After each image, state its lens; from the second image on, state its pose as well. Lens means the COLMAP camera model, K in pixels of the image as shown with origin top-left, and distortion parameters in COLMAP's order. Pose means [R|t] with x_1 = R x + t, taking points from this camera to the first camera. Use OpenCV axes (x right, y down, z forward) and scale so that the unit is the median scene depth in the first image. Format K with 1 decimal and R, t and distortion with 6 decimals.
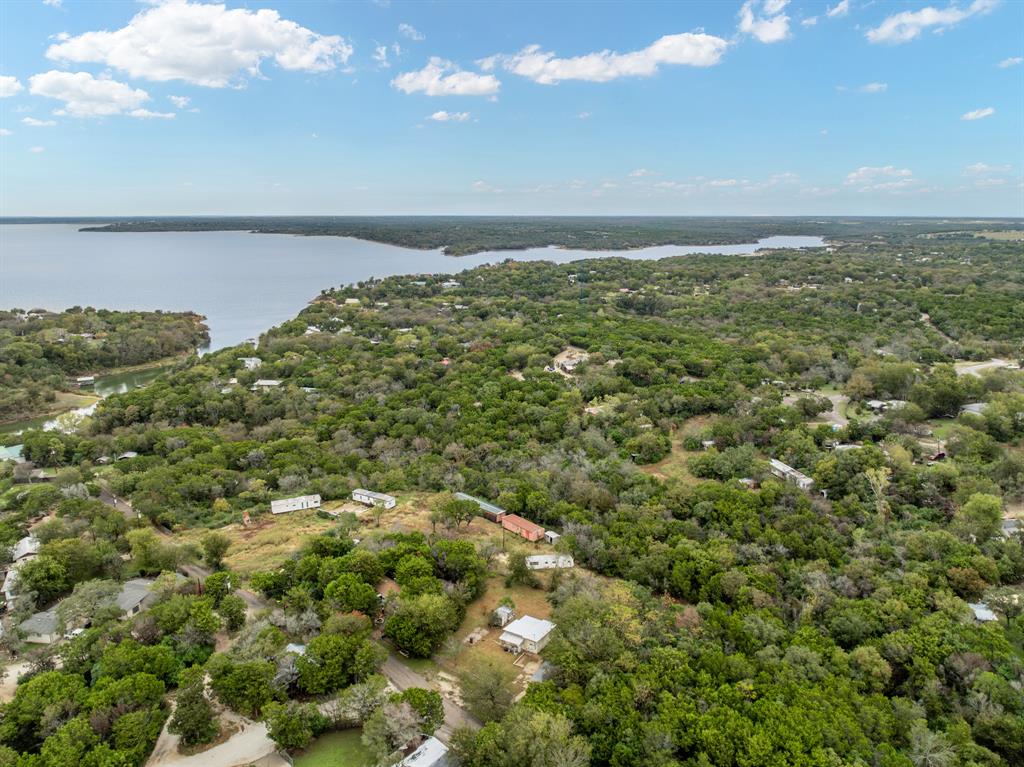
lens RADIAL K [[719.2, 0, 515.0], [0, 719.2, 393.0], [0, 0, 1]] dist [-0.023617, 0.006272]
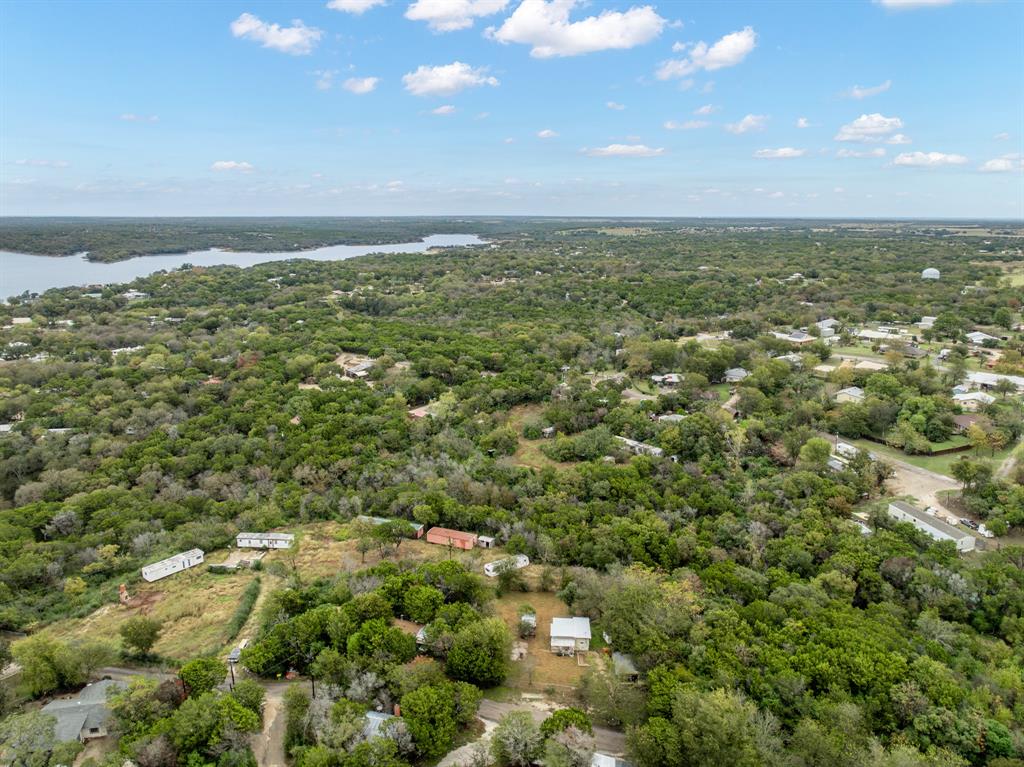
lens RADIAL K [[719.2, 0, 516.1], [0, 719.2, 383.9], [0, 0, 1]] dist [-0.023617, 0.006272]
pose [[0.891226, -0.101775, 0.441992, -0.173065], [0.107051, 0.994168, 0.013065, -0.012412], [-0.440744, 0.035672, 0.896924, 0.046344]]
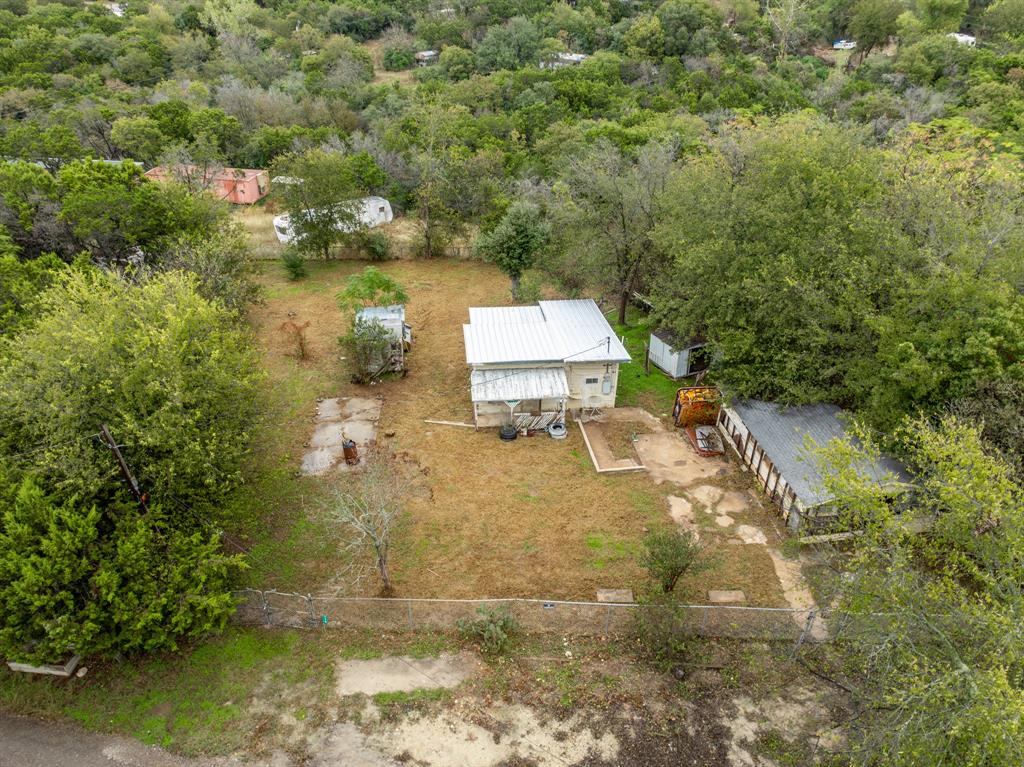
lens RADIAL K [[715.7, 0, 514.0], [0, 715.7, 383.1], [0, 0, 1]] dist [-0.024270, 0.001158]
pose [[0.807088, -0.307547, 0.504007, -0.047715], [0.138505, 0.928426, 0.344735, 0.096037], [-0.573955, -0.208424, 0.791918, 0.301058]]
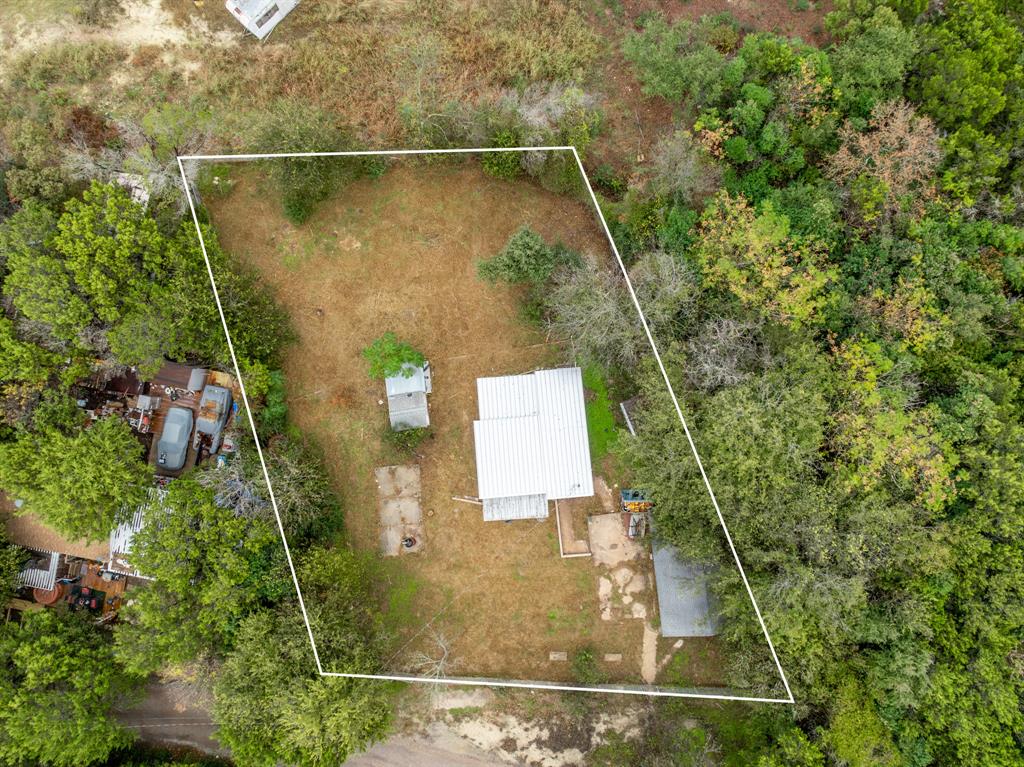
lens RADIAL K [[719.2, 0, 514.1], [0, 719.2, 382.4], [0, 0, 1]] dist [-0.023617, 0.006272]
pose [[0.817763, -0.575538, -0.004468, 0.011697], [0.145037, 0.198553, 0.969299, -0.006854], [-0.556981, -0.793305, 0.245844, 0.357270]]
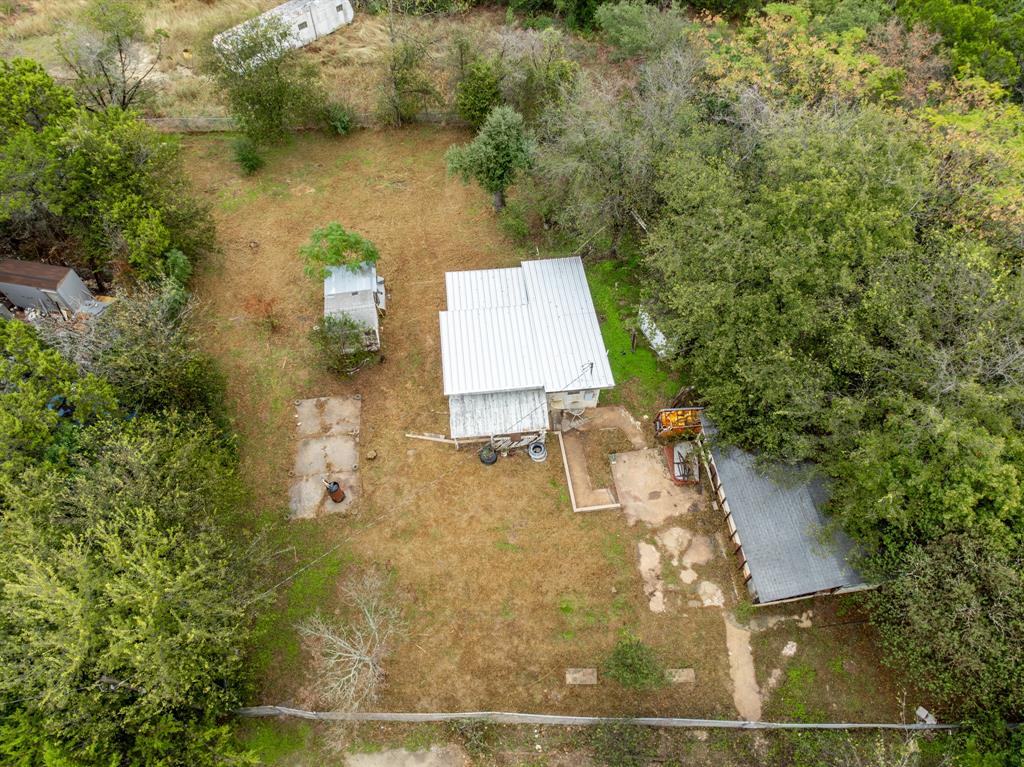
lens RADIAL K [[715.7, 0, 513.6], [0, 715.7, 381.8], [0, 0, 1]] dist [-0.024270, 0.001158]
pose [[0.801264, -0.506739, 0.318106, -0.026532], [0.144251, 0.679605, 0.719255, 0.061278], [-0.580662, -0.530426, 0.617641, 0.318299]]
